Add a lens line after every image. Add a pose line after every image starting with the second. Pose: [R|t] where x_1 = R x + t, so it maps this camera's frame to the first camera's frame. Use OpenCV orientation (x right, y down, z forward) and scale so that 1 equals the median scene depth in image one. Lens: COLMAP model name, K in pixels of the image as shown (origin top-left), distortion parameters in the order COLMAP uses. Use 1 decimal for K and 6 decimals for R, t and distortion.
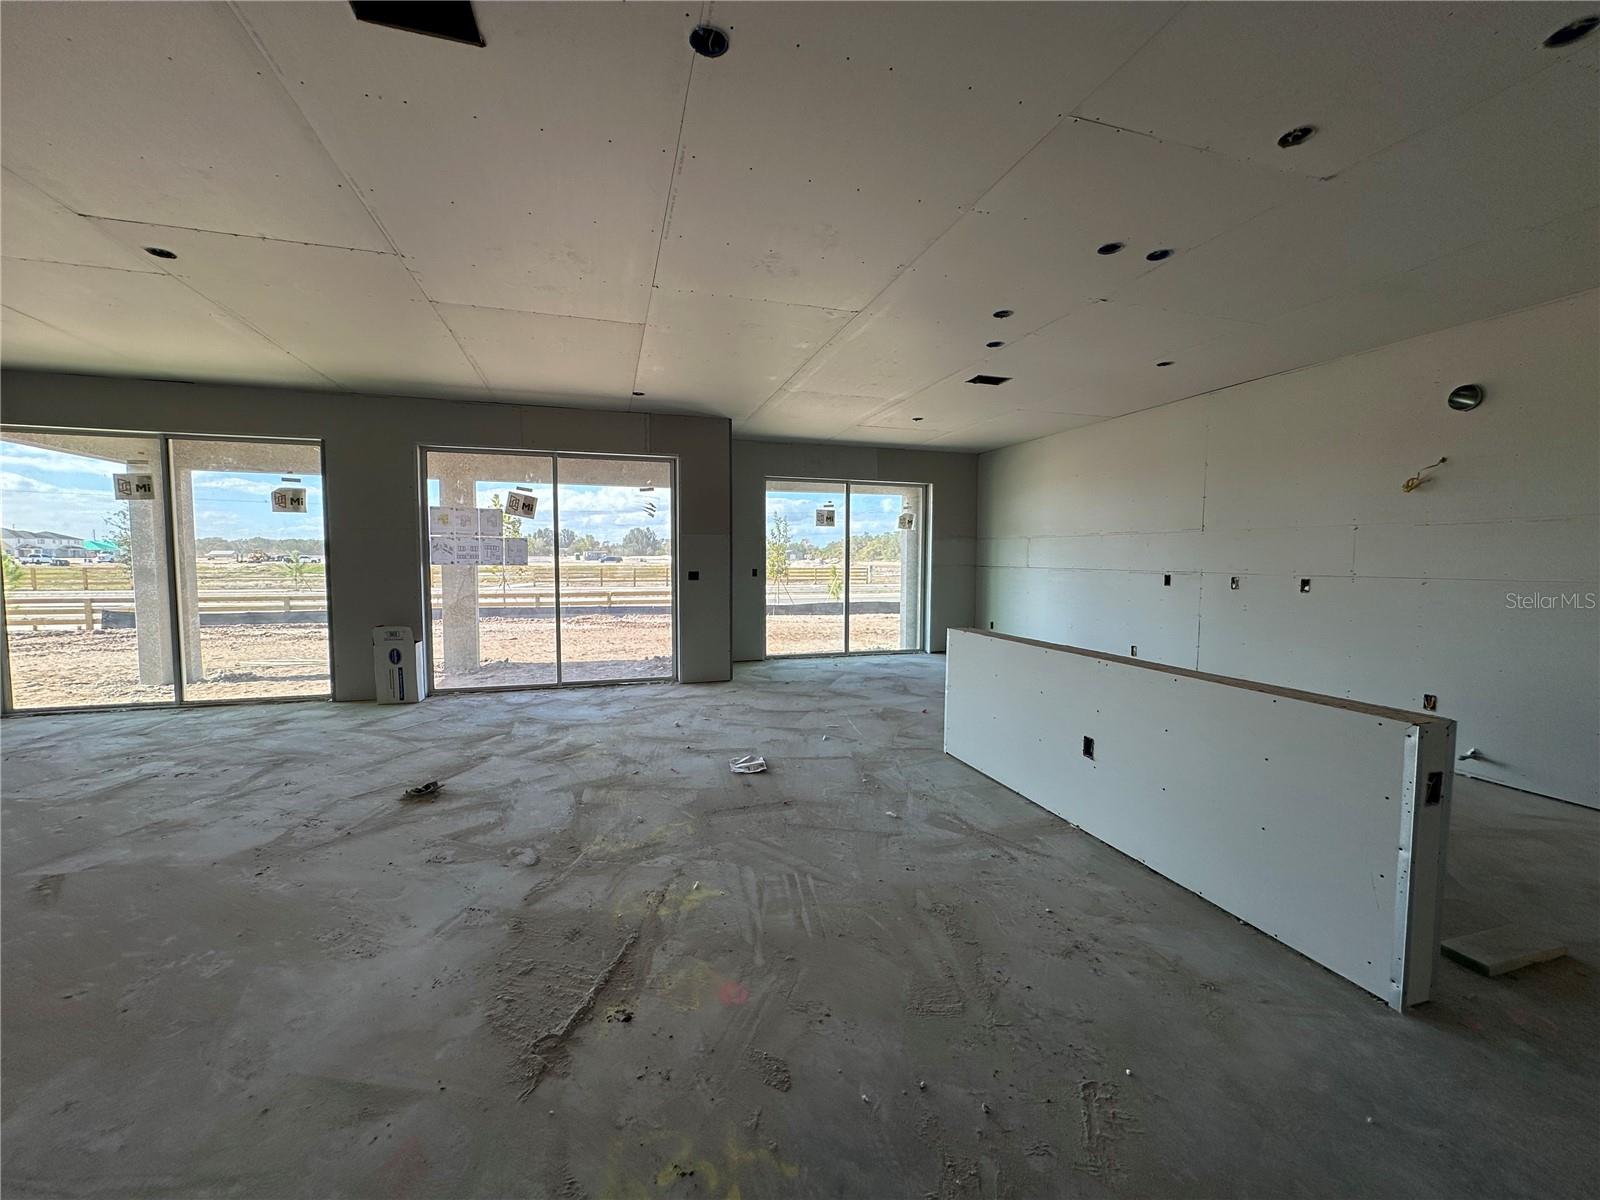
lens RADIAL K [[640.4, 0, 799.5], [0, 640.4, 600.3], [0, 0, 1]] dist [0.000349, 0.000747]
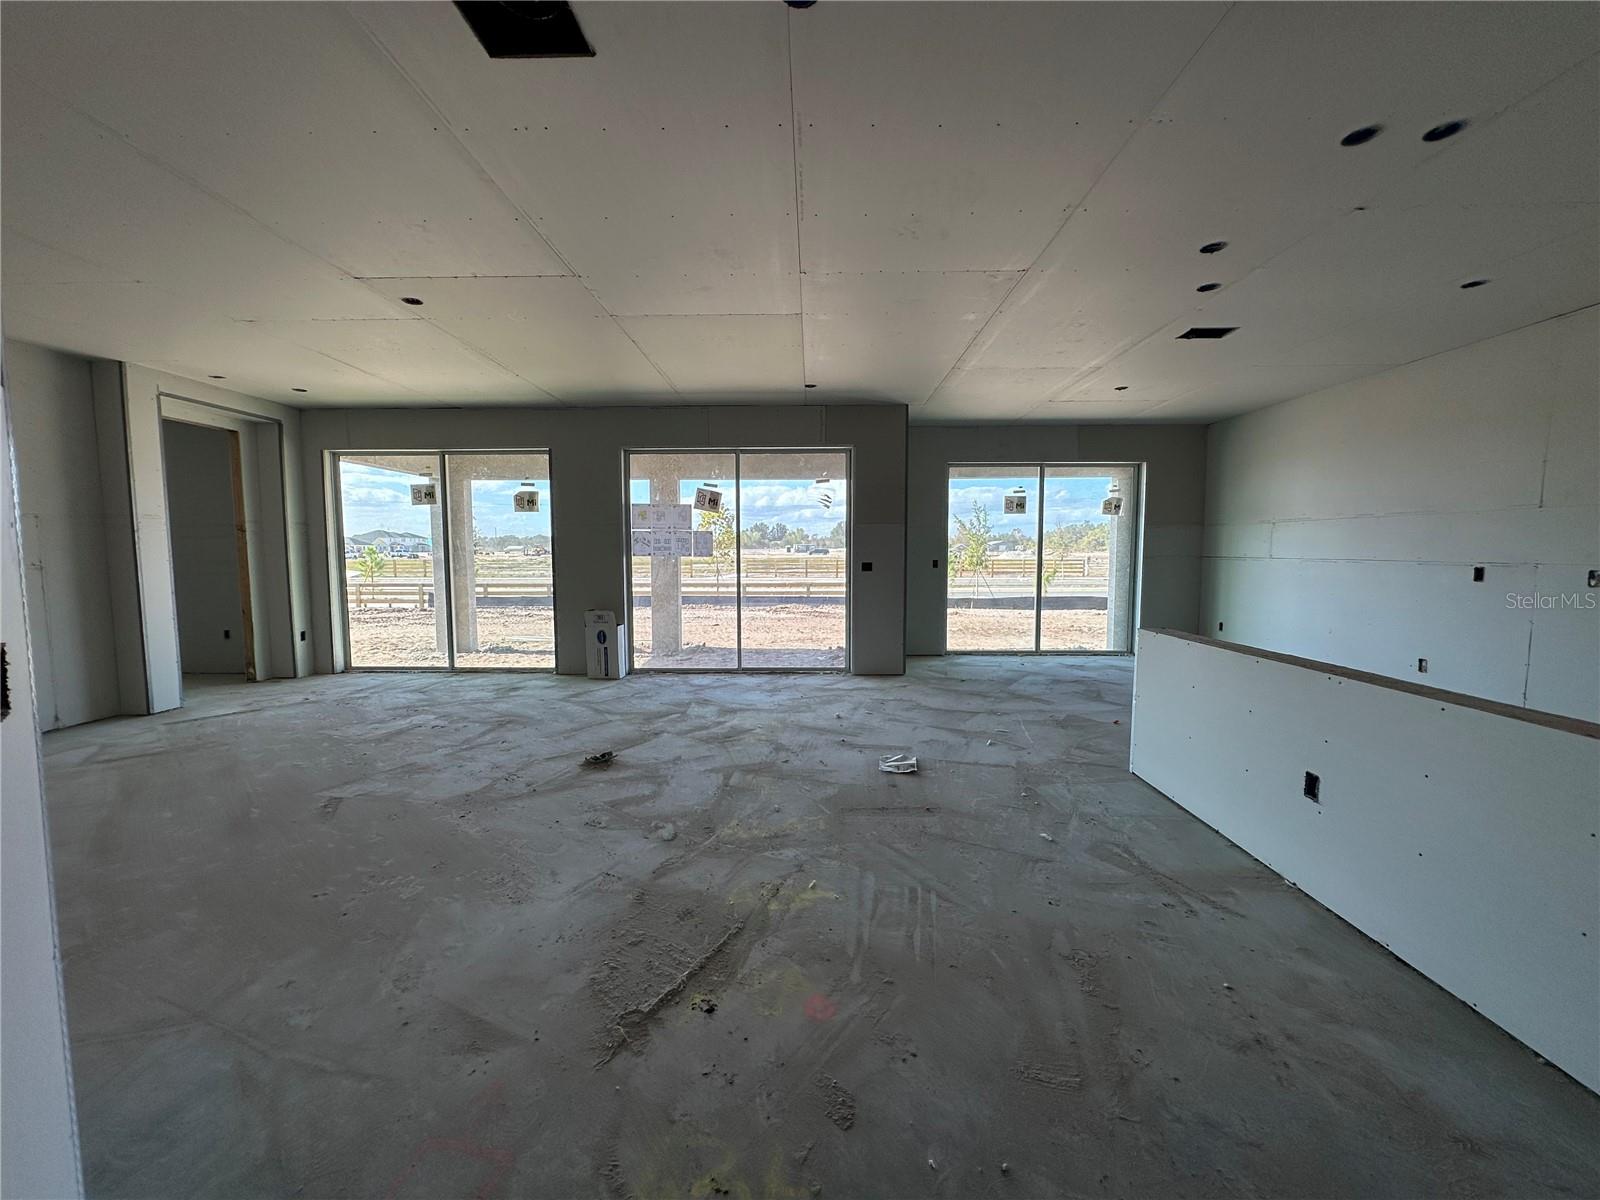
lens RADIAL K [[640.4, 0, 799.4], [0, 640.4, 600.2], [0, 0, 1]] dist [0.000349, 0.000747]
pose [[0.949786, 0.019177, -0.312312, 0.087070], [-0.015293, 0.999772, 0.014879, -0.000089], [0.312526, -0.009356, 0.949863, 0.056168]]
